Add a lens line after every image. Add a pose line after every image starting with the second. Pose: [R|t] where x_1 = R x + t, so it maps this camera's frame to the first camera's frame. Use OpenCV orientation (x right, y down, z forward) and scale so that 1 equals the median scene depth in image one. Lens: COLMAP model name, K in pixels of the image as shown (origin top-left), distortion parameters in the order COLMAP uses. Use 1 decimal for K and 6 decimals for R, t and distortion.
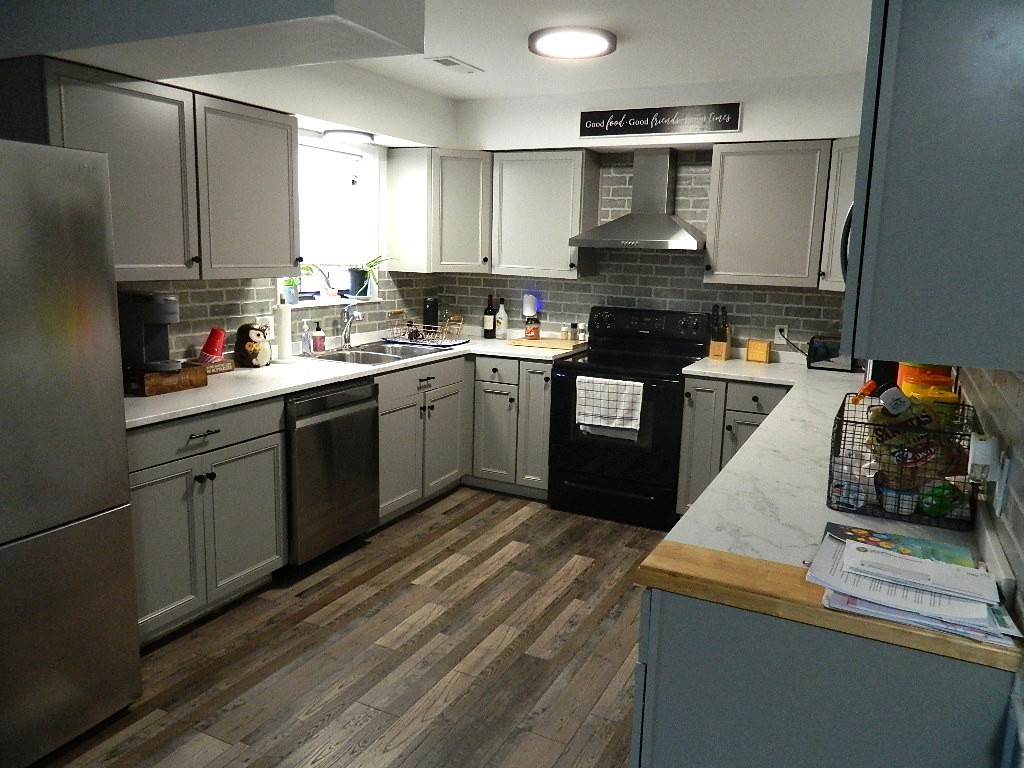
lens RADIAL K [[757.0, 0, 507.7], [0, 757.0, 379.6], [0, 0, 1]] dist [0.003985, -0.007070]
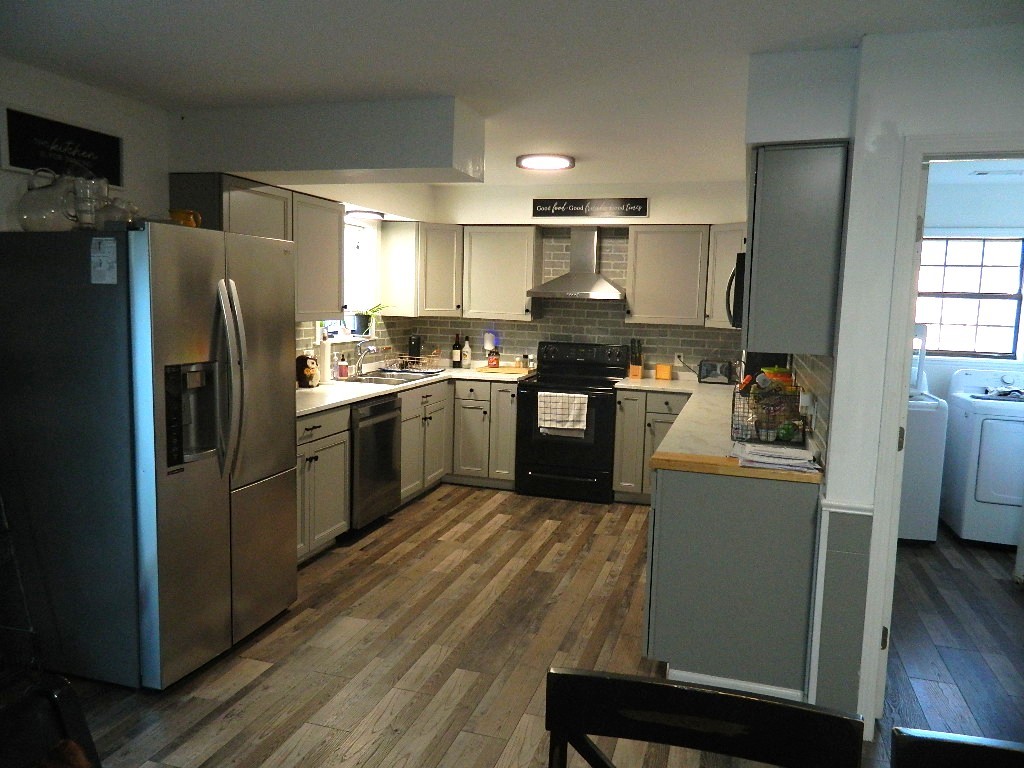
lens RADIAL K [[757.0, 0, 507.9], [0, 757.0, 379.1], [0, 0, 1]] dist [0.003985, -0.007070]
pose [[0.986195, -0.017912, 0.164619, -0.196758], [0.027710, 0.997966, -0.057413, 0.052353], [-0.163256, 0.061182, 0.984685, -0.348200]]
